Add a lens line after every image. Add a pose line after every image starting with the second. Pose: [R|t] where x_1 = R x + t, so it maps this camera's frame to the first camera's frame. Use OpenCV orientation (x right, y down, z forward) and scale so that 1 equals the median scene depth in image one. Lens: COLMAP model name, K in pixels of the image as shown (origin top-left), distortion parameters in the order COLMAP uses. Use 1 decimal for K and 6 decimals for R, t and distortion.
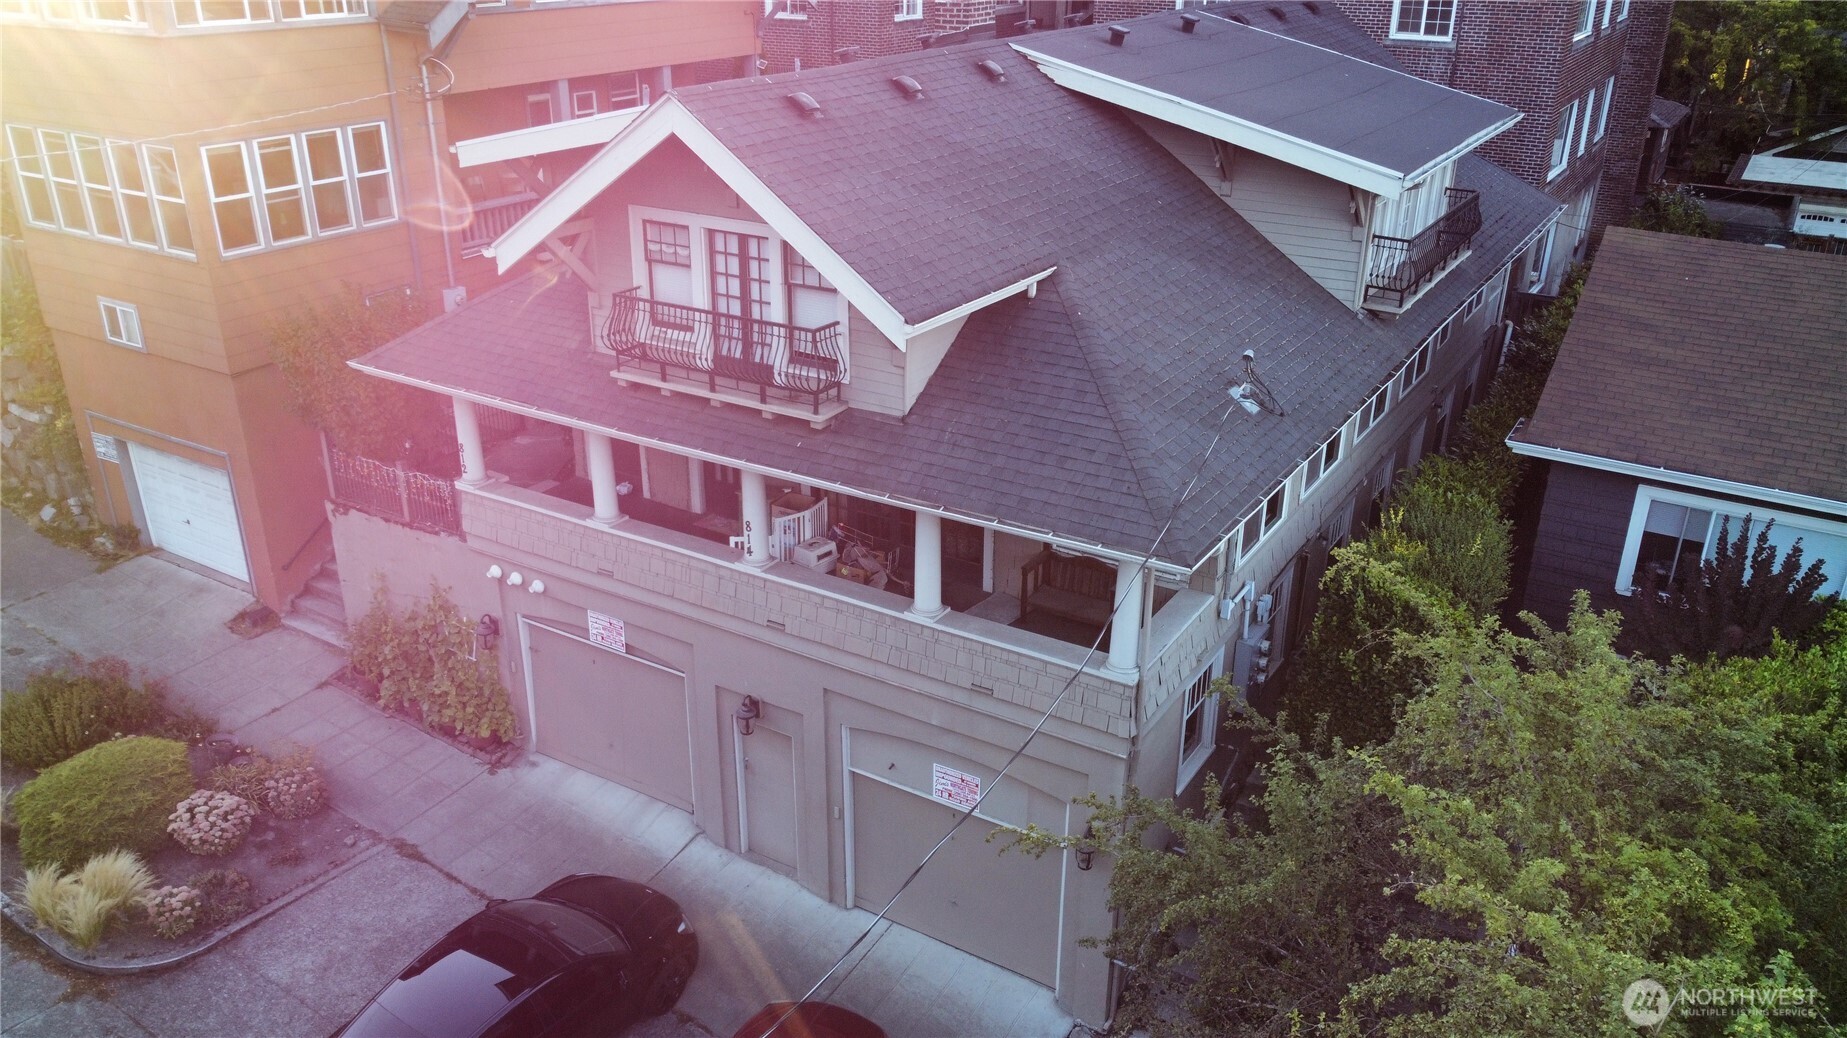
lens RADIAL K [[1408.2, 0, 920.3], [0, 1408.2, 519.3], [0, 0, 1]] dist [0.004042, -0.004051]
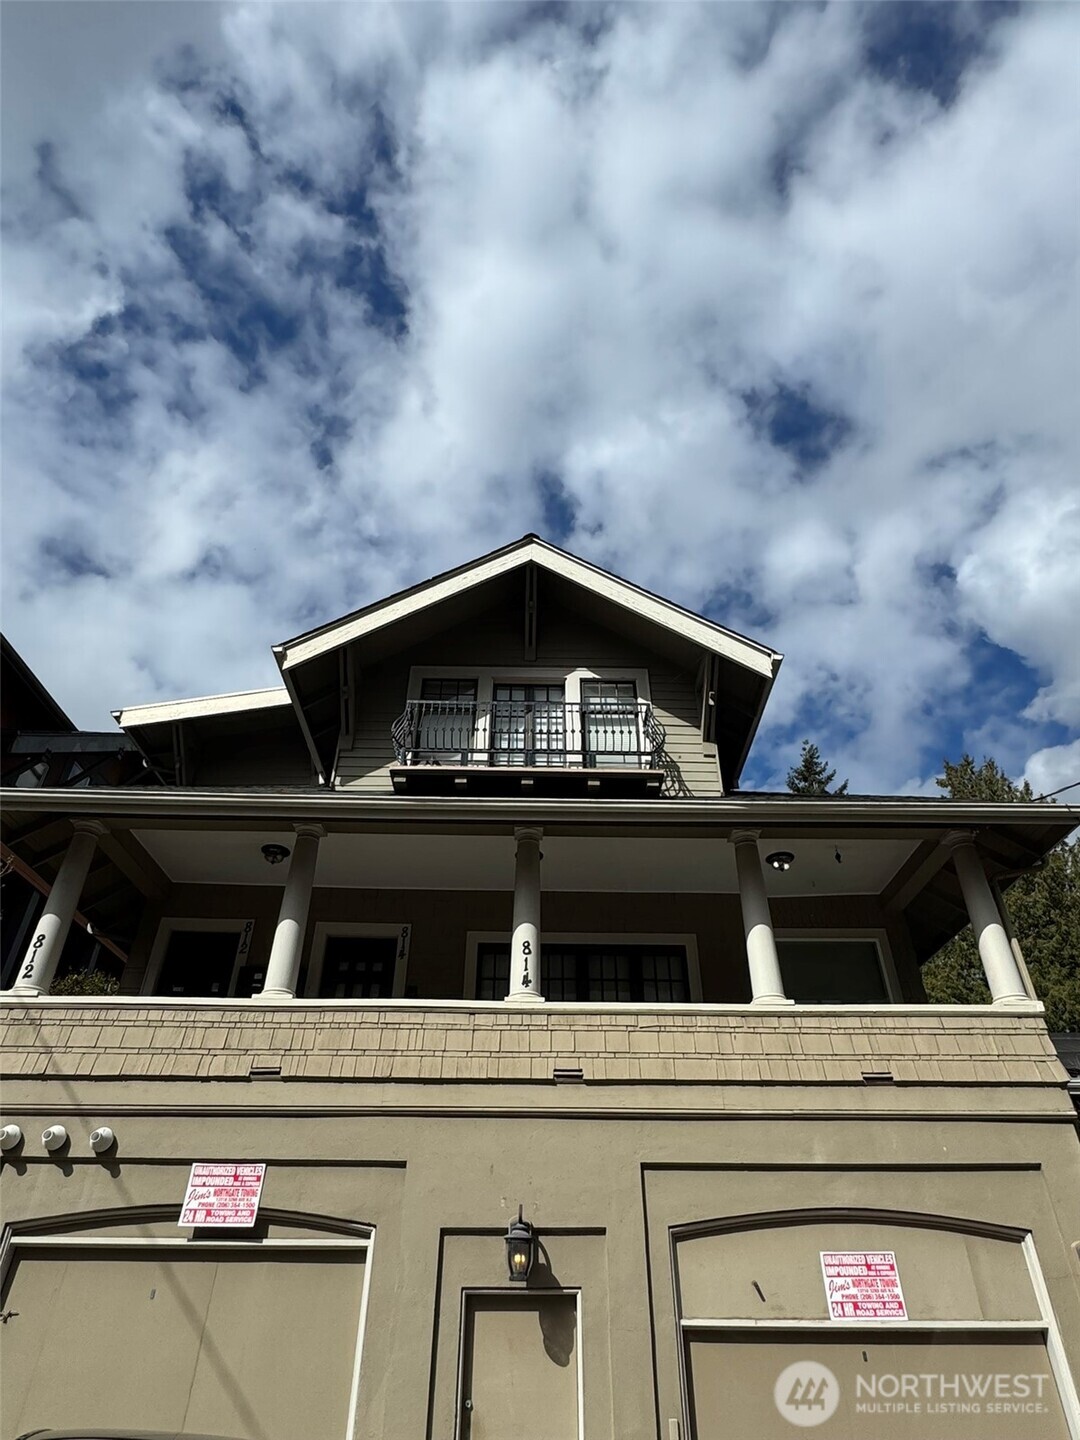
lens RADIAL K [[823.1, 0, 540.6], [0, 823.1, 728.8], [0, 0, 1]] dist [-0.001946, -0.001564]
pose [[0.843851, 0.314584, 0.434686, -0.331785], [0.217196, 0.540516, -0.812815, 0.300291], [-0.490653, 0.780307, 0.387789, 0.627265]]
